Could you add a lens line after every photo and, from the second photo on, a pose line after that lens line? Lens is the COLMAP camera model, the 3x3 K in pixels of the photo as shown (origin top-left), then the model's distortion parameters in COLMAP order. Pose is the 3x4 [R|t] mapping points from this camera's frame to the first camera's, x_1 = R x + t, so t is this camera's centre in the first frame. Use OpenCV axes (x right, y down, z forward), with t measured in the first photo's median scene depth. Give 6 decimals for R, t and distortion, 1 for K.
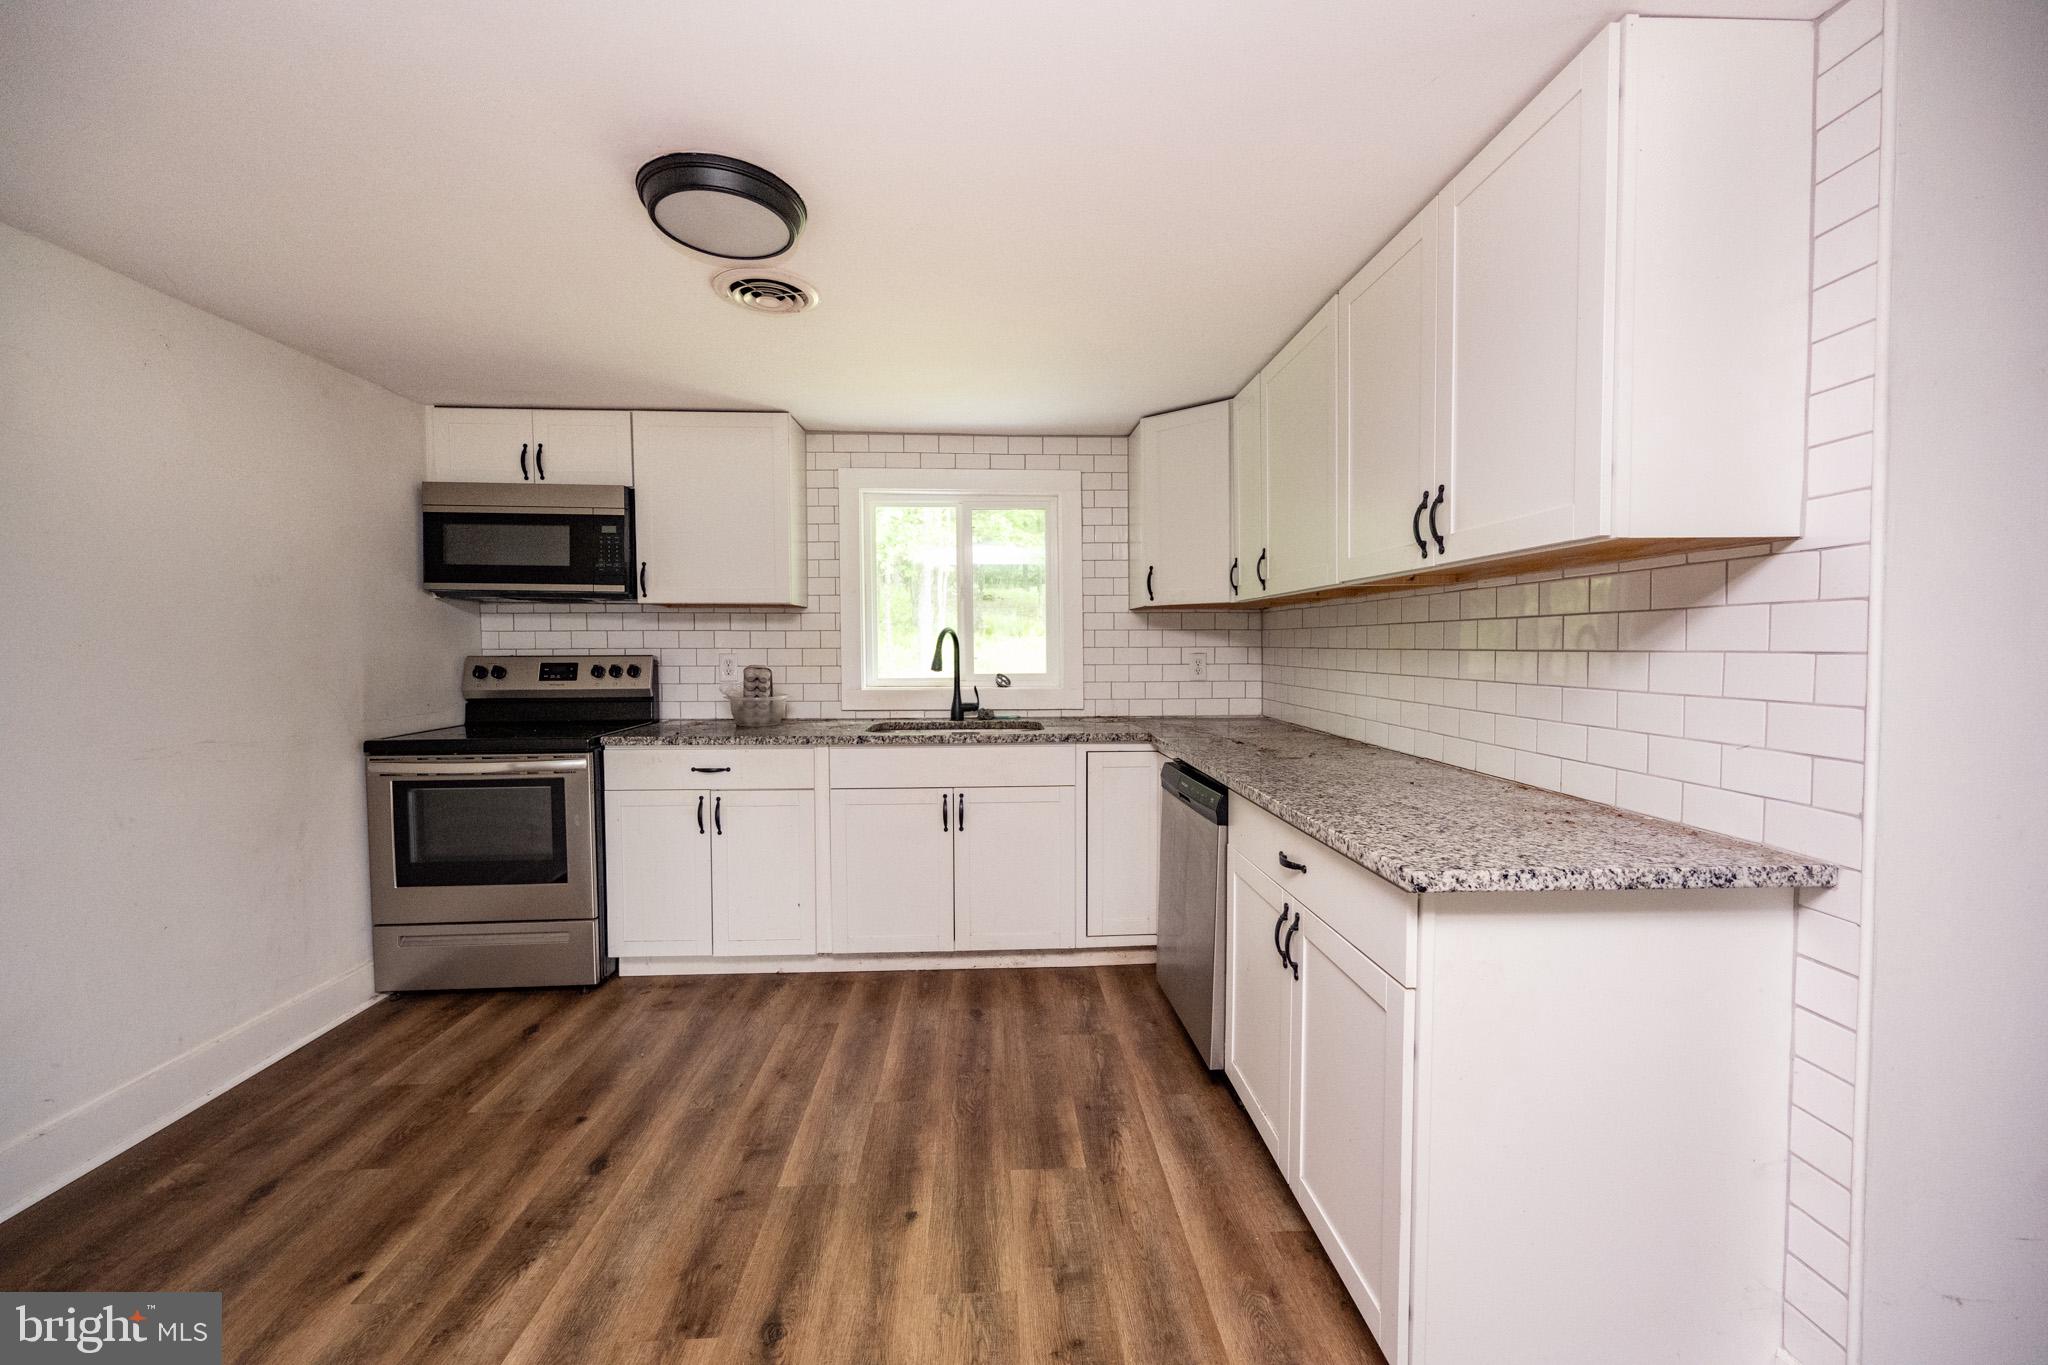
lens RADIAL K [[819.4, 0, 1036.6], [0, 819.4, 679.2], [0, 0, 1]] dist [-0.000818, -0.000192]
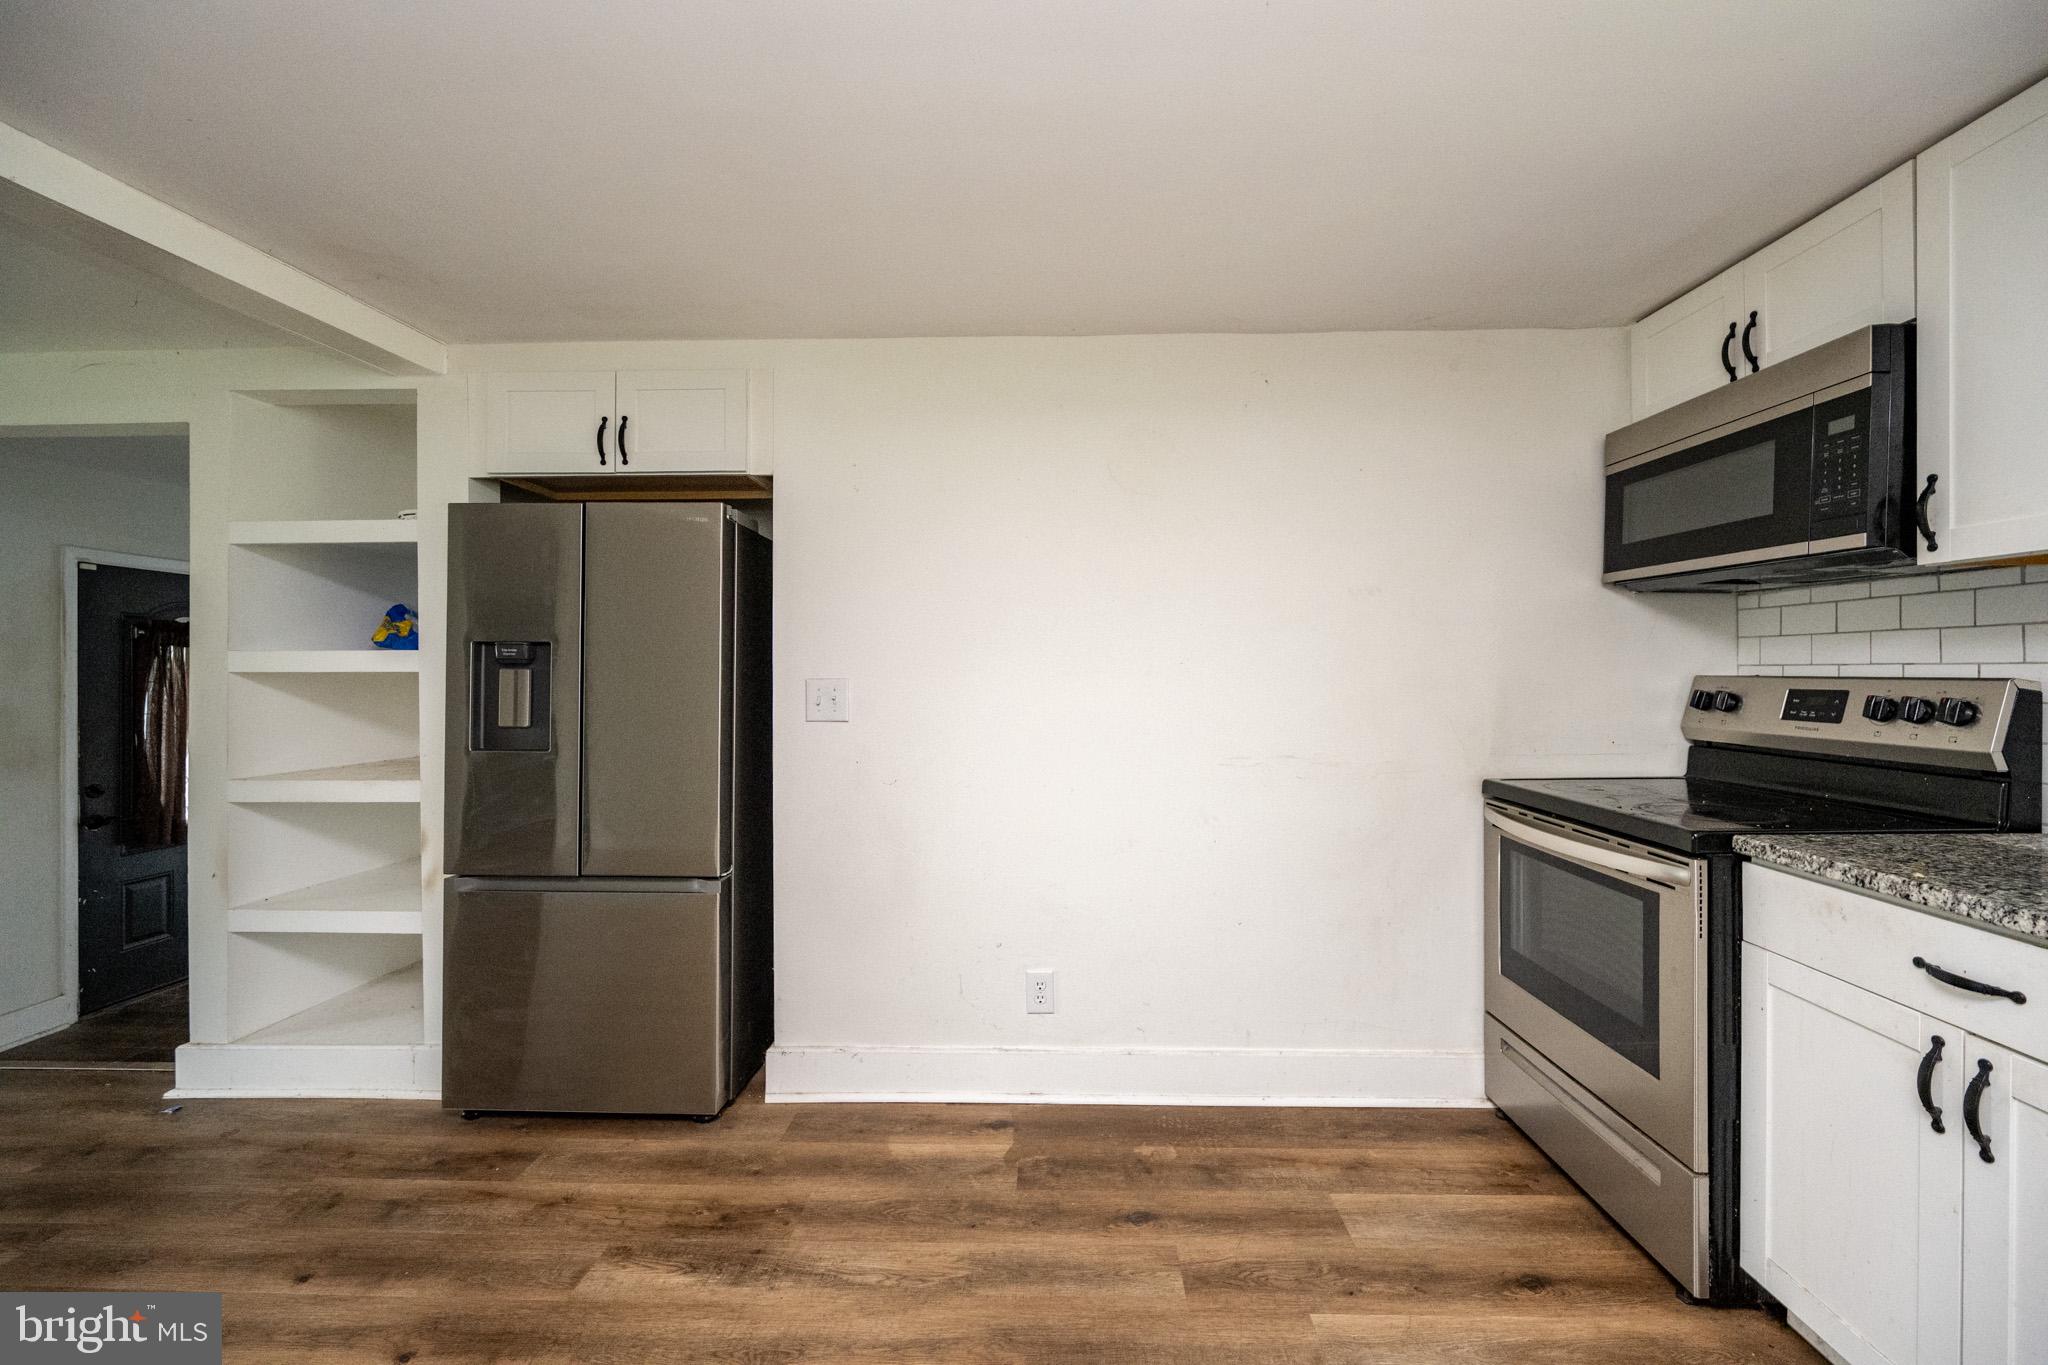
lens RADIAL K [[819.4, 0, 1036.6], [0, 819.4, 679.2], [0, 0, 1]] dist [-0.000818, -0.000192]
pose [[-0.088615, 0.017076, -0.995920, 0.020433], [-0.036545, 0.999124, 0.020383, -0.022073], [0.995395, 0.038202, -0.087914, 0.592062]]
